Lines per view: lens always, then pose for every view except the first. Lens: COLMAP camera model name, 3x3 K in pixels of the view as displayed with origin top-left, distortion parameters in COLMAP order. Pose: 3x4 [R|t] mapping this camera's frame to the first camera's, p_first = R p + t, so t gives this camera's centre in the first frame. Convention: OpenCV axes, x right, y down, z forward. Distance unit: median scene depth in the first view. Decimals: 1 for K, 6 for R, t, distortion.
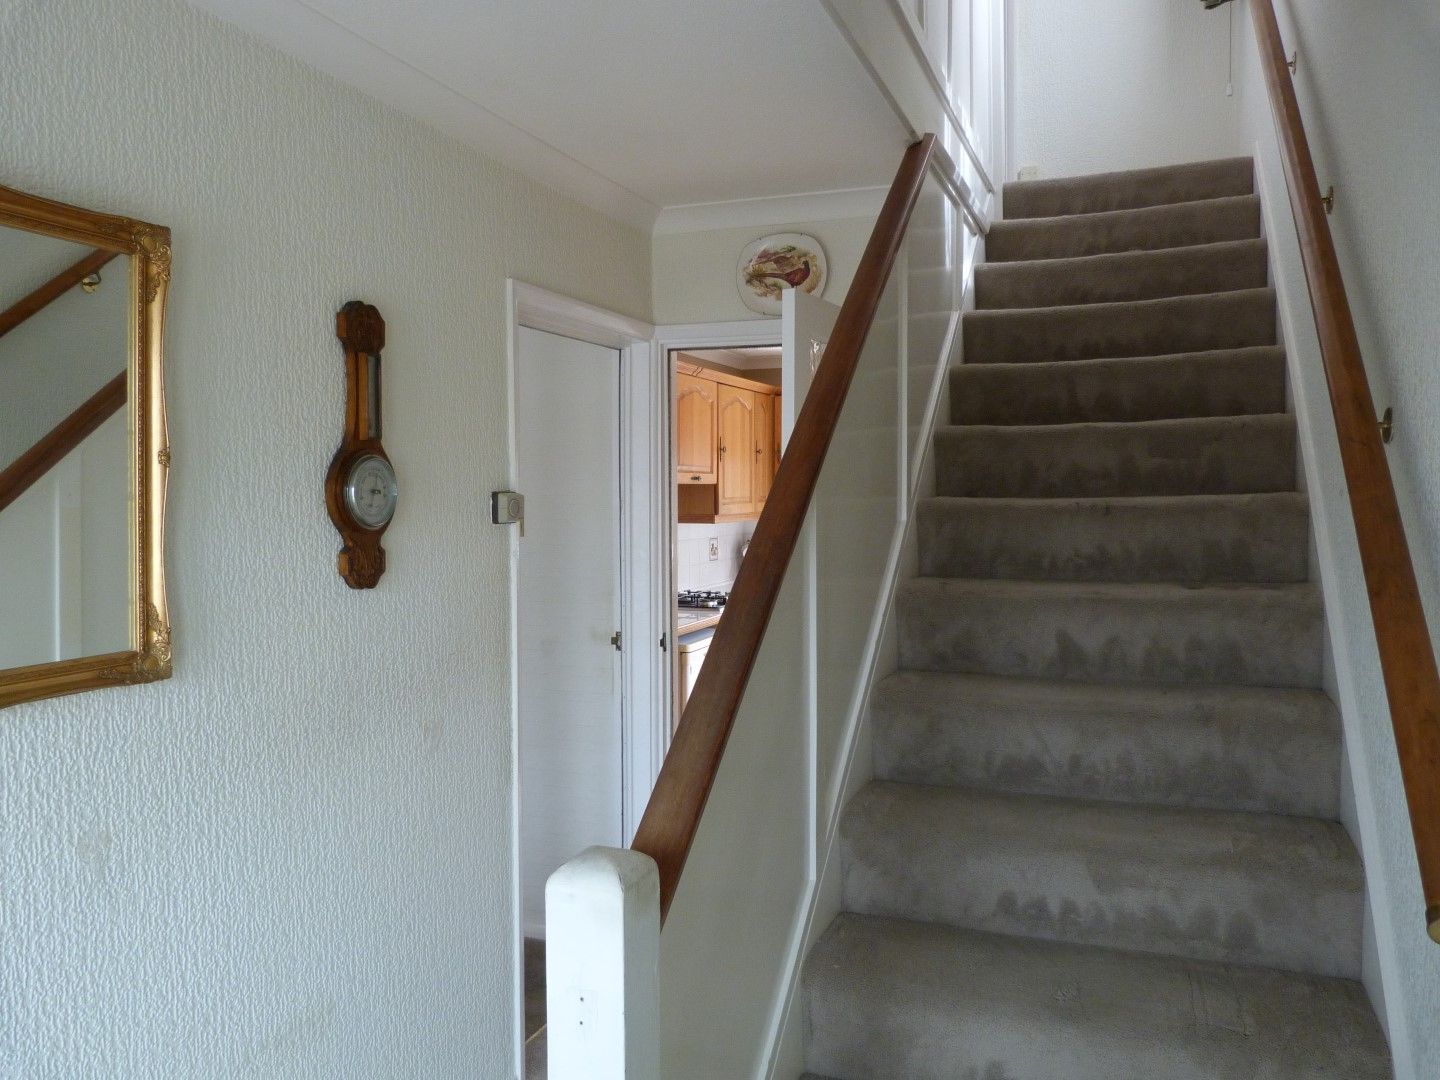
lens RADIAL K [[1084.9, 0, 719.9], [0, 1084.9, 537.5], [0, 0, 1]] dist [-0.010096, -0.001835]
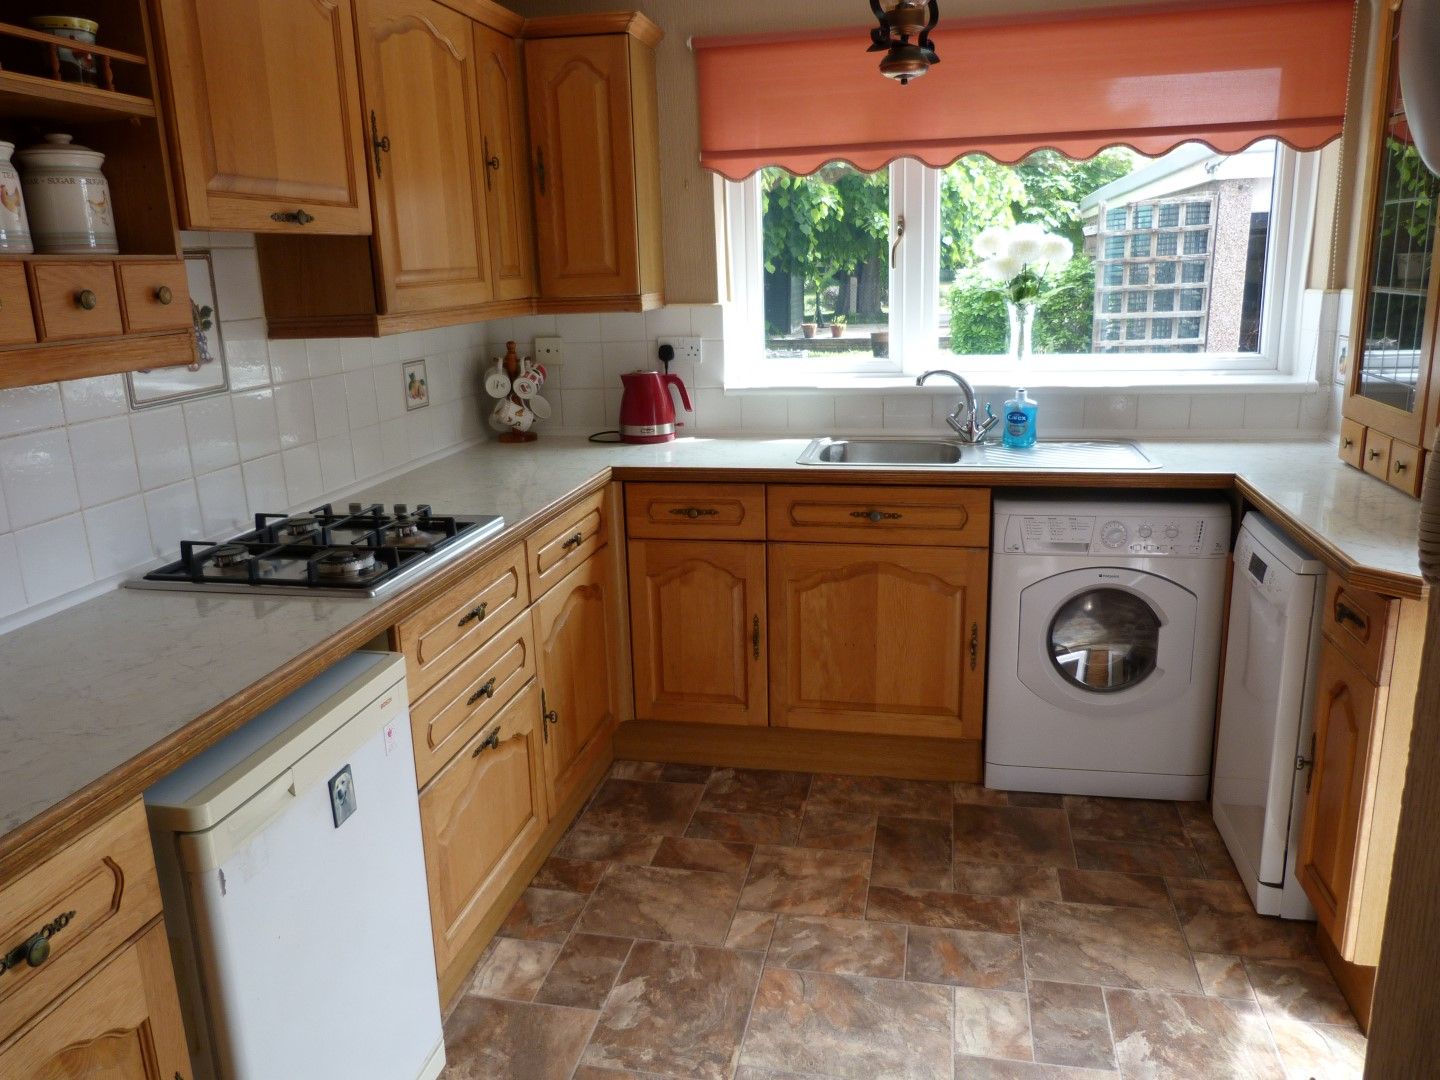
lens RADIAL K [[1084.9, 0, 720.2], [0, 1084.9, 538.8], [0, 0, 1]] dist [-0.010096, -0.001835]
pose [[0.985329, -0.072536, 0.154485, 0.052441], [0.039713, 0.977786, 0.205811, -0.016980], [-0.165982, -0.196657, 0.966321, 0.568452]]
